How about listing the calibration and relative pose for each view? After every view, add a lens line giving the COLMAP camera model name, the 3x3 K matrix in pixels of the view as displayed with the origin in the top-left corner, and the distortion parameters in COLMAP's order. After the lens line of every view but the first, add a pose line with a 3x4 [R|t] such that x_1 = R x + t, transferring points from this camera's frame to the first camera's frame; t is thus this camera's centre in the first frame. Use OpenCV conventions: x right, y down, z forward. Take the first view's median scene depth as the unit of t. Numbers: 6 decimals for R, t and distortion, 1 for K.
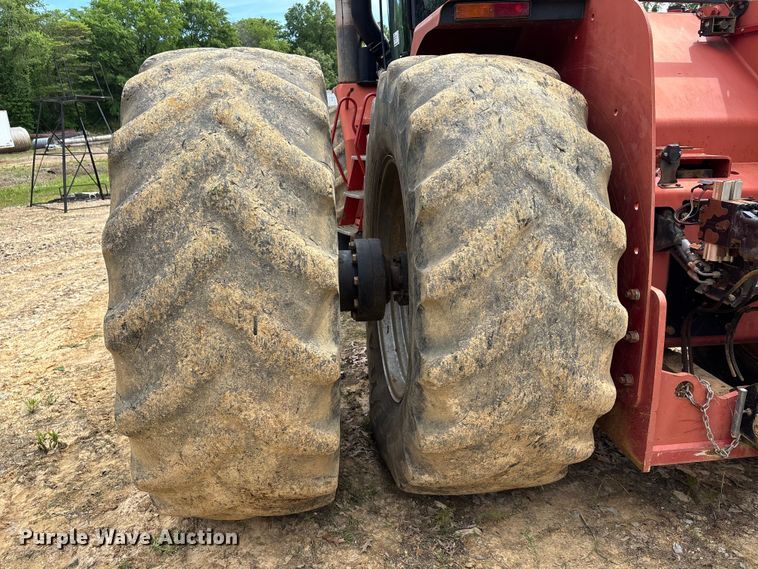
lens RADIAL K [[571.8, 0, 377.6], [0, 571.8, 280.7], [0, 0, 1]] dist [0.033822, -0.004999]
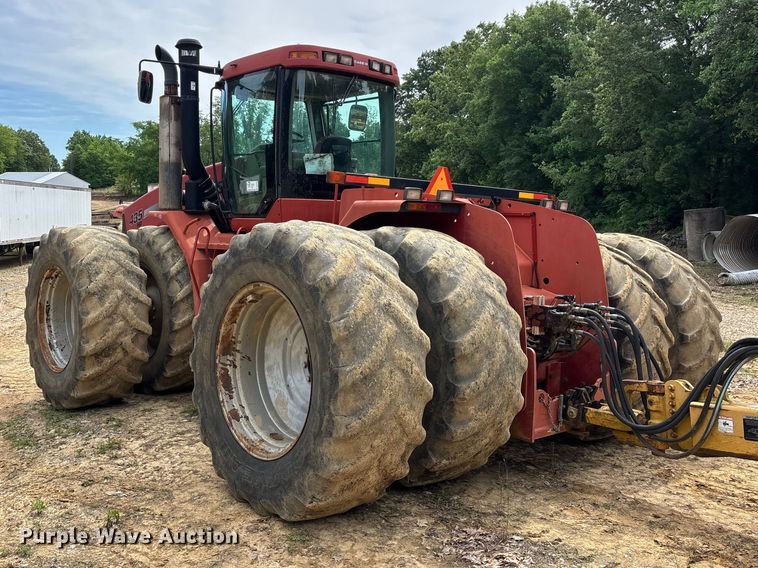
lens RADIAL K [[735.8, 0, 305.2], [0, 735.8, 255.6], [0, 0, 1]] dist [0.098970, -0.178683]
pose [[0.861403, 0.017102, 0.507633, -1.729238], [0.092899, 0.977269, -0.190564, 0.136478], [-0.499354, 0.211311, 0.840234, -1.008954]]
